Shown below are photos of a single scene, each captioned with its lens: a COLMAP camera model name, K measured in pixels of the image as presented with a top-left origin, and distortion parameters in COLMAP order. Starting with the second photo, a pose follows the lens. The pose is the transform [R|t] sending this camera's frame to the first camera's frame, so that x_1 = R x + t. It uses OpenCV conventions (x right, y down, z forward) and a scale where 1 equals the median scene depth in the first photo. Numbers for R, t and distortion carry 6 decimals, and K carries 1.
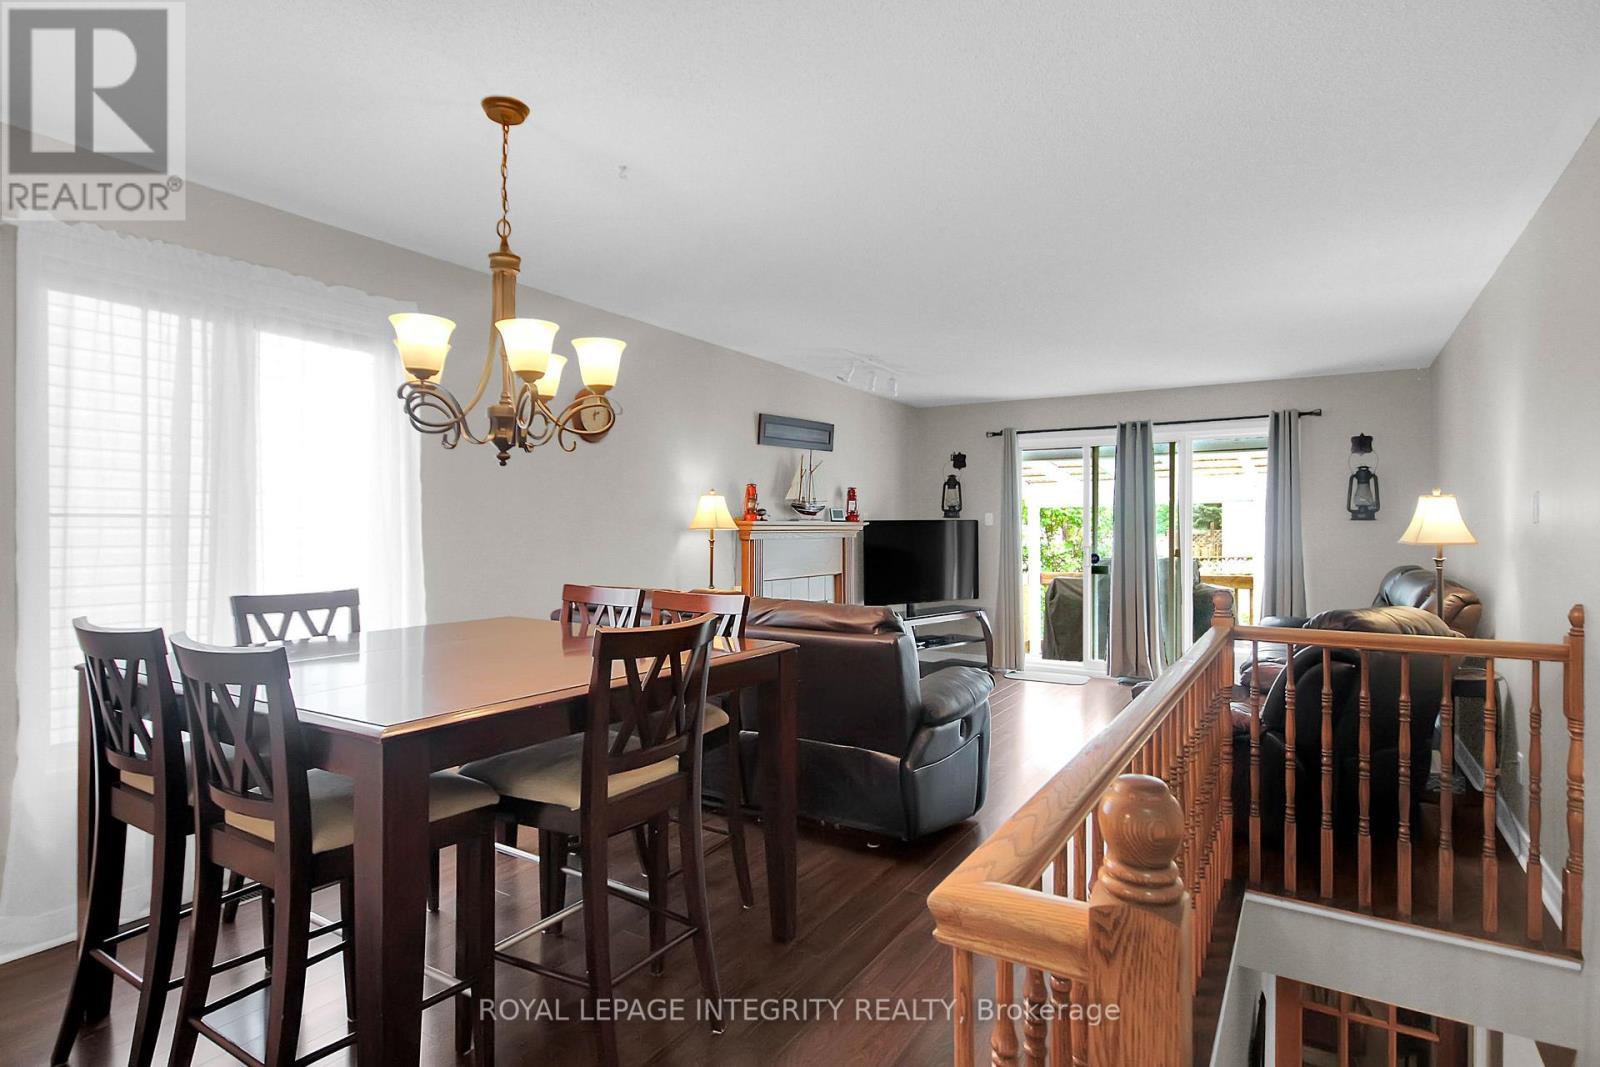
lens RADIAL K [[840.6, 0, 800.3], [0, 840.6, 528.7], [0, 0, 1]] dist [-0.004134, 0.002456]
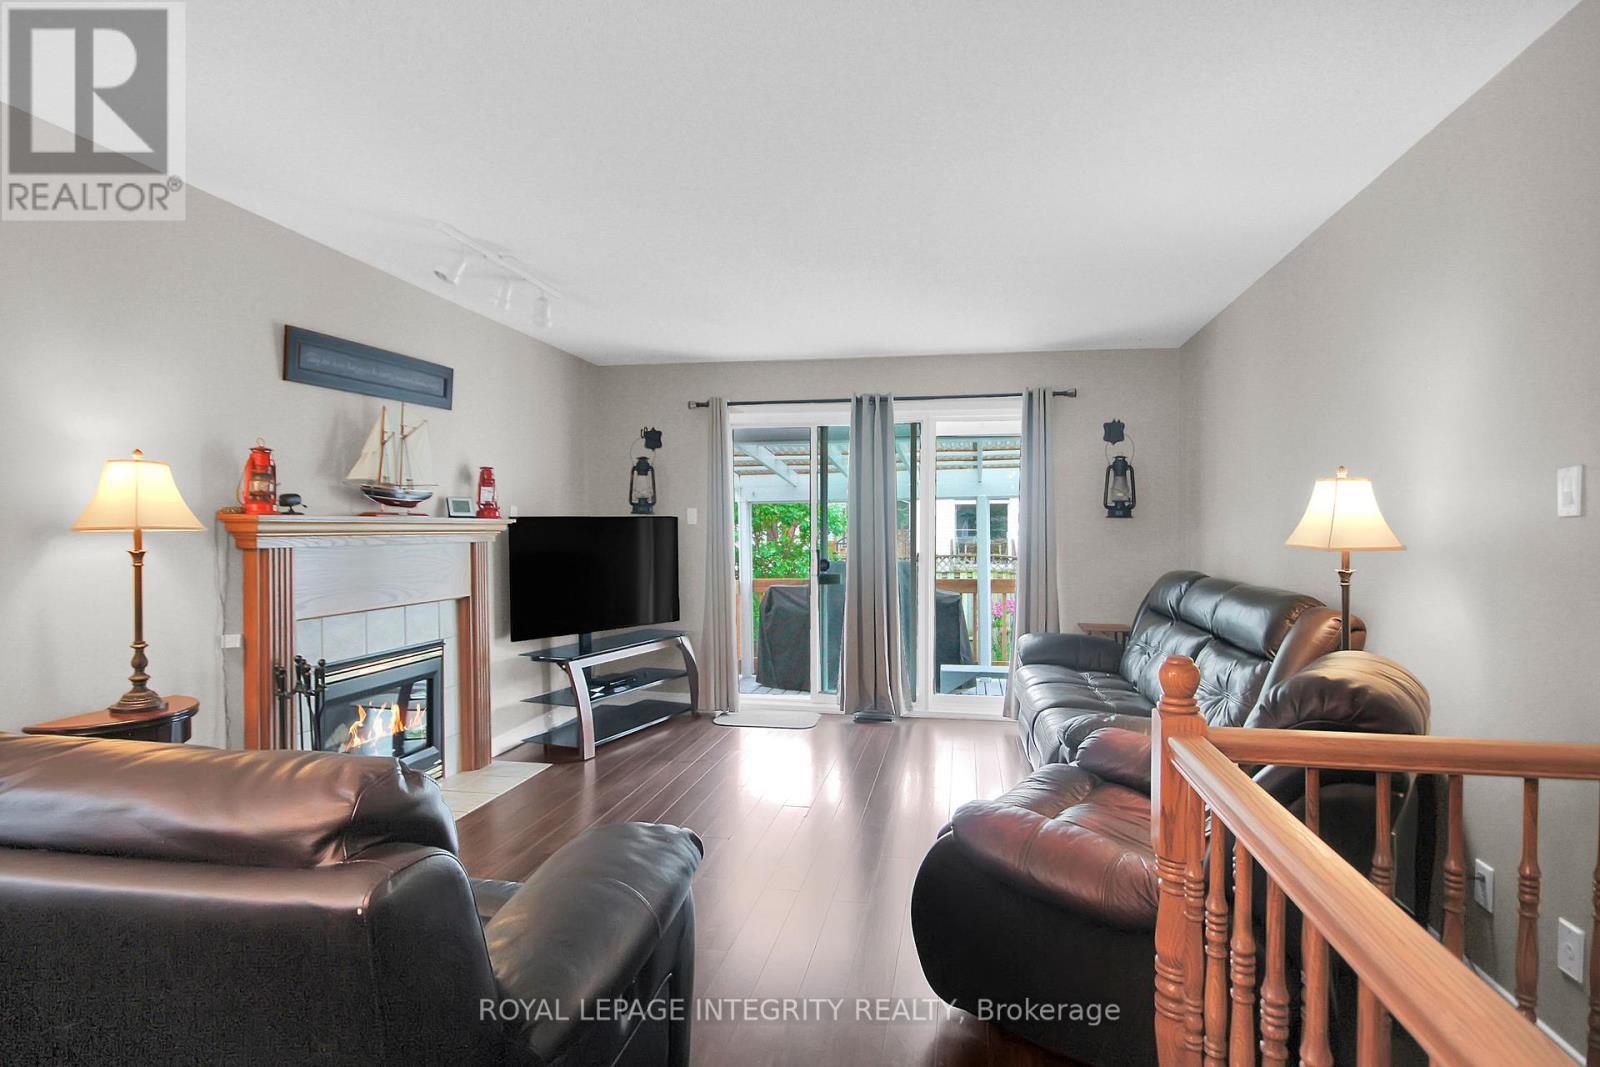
lens RADIAL K [[840.6, 0, 868.5], [0, 840.6, 544.7], [0, 0, 1]] dist [-0.004134, 0.002456]
pose [[0.910834, -0.009956, 0.412654, 0.128868], [0.002448, 0.999822, 0.018718, 0.001460], [-0.412766, -0.016039, 0.910696, 0.561486]]
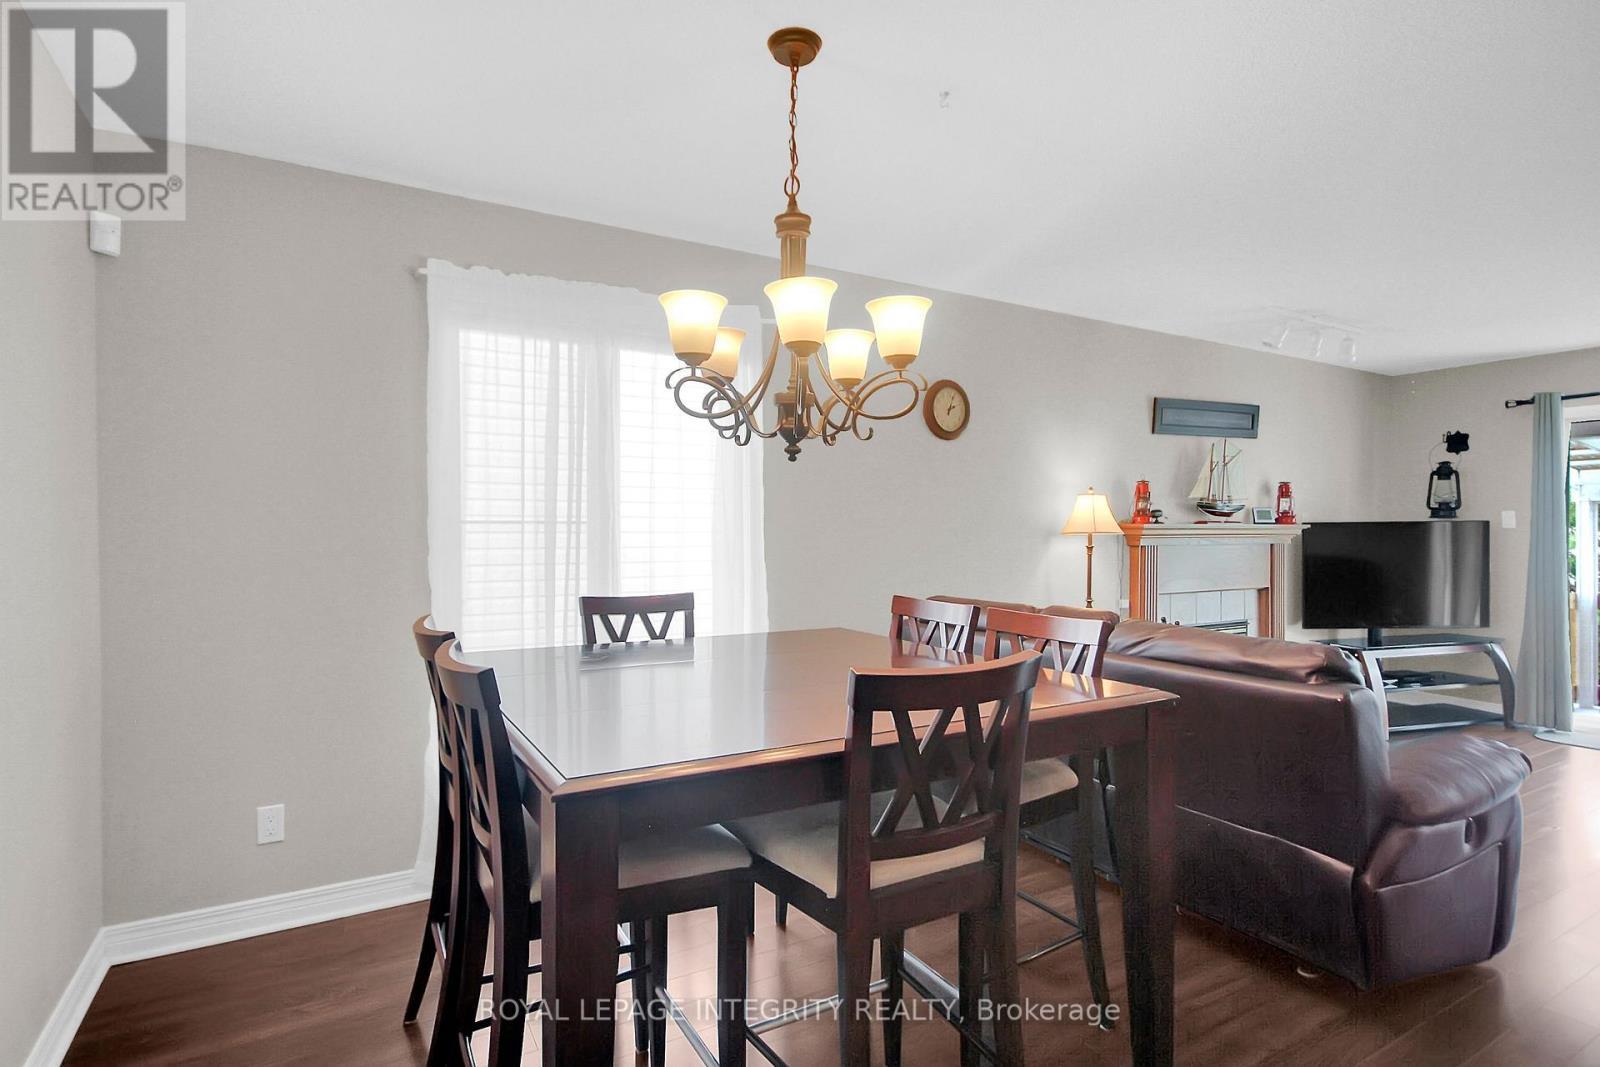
lens RADIAL K [[812.8, 0, 765.0], [0, 812.8, 544.1], [0, 0, 1]] dist [0.000226, 0.000464]
pose [[0.870732, 0.005282, -0.491730, 0.023240], [0.000959, 0.999922, 0.012439, 0.000520], [0.491757, -0.011303, 0.870659, 0.167640]]
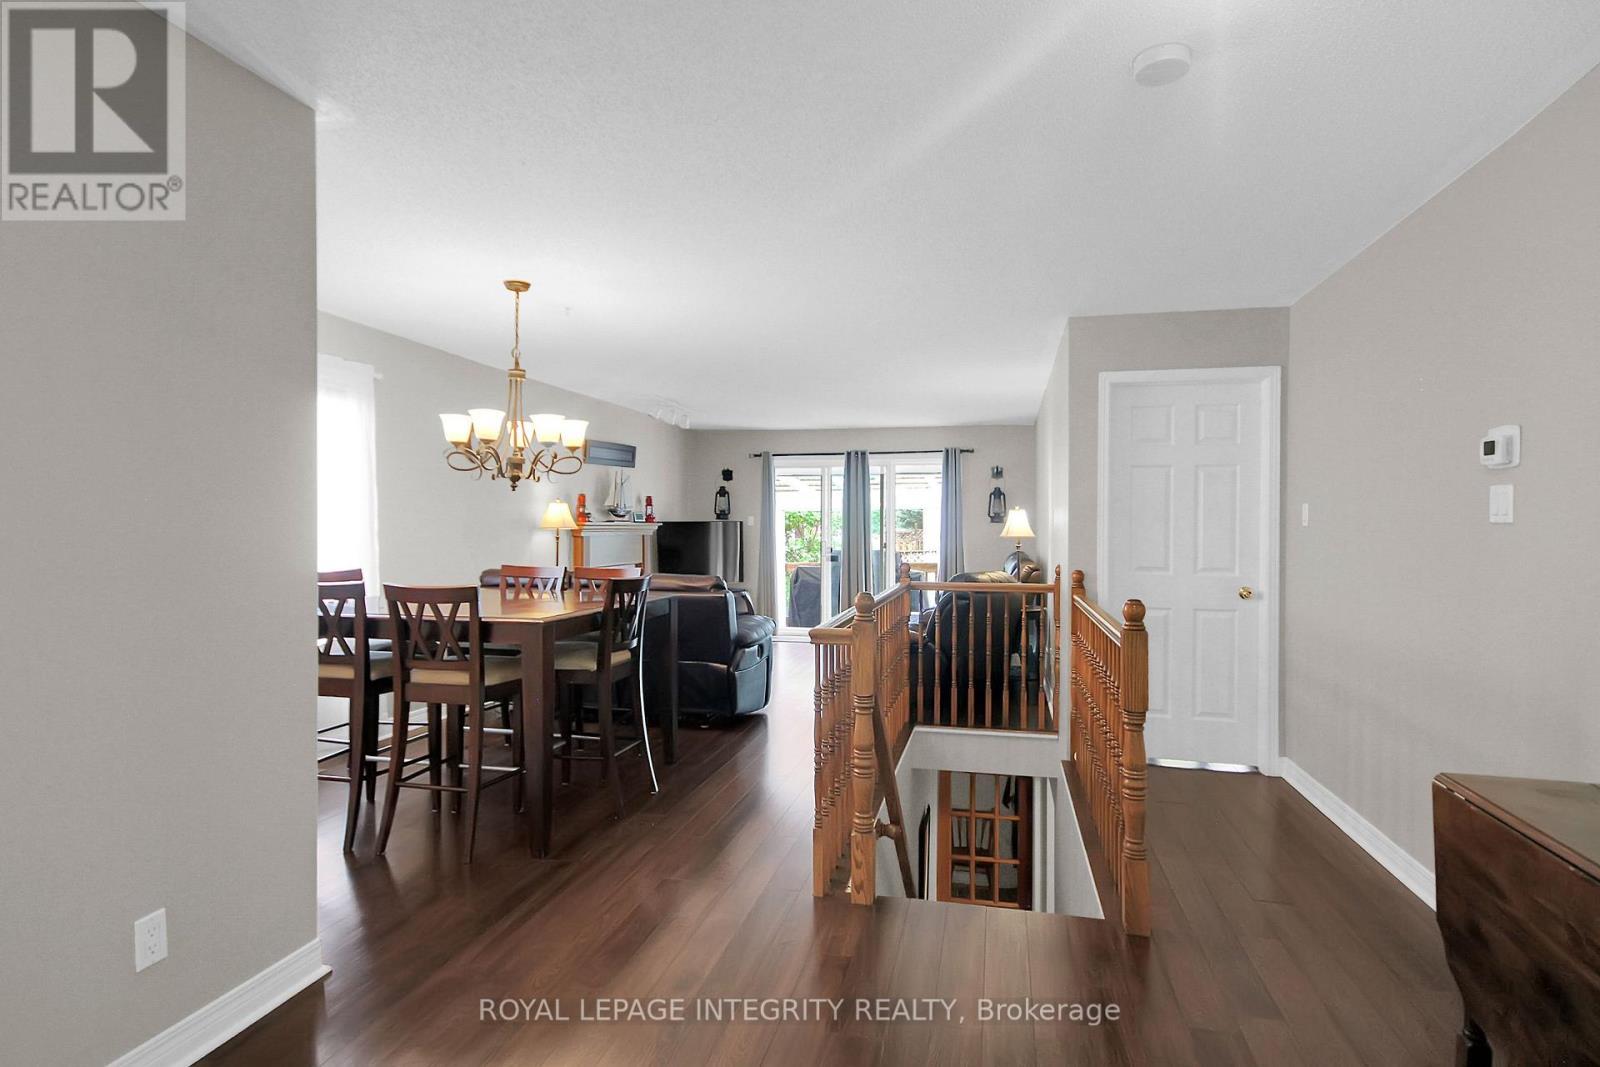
lens RADIAL K [[812.8, 0, 810.0], [0, 812.8, 526.2], [0, 0, 1]] dist [0.000226, 0.000464]
pose [[0.948186, -0.000443, 0.317715, -0.205353], [0.001434, 0.999995, -0.002884, 0.001160], [-0.317712, 0.003190, 0.948182, -0.501150]]
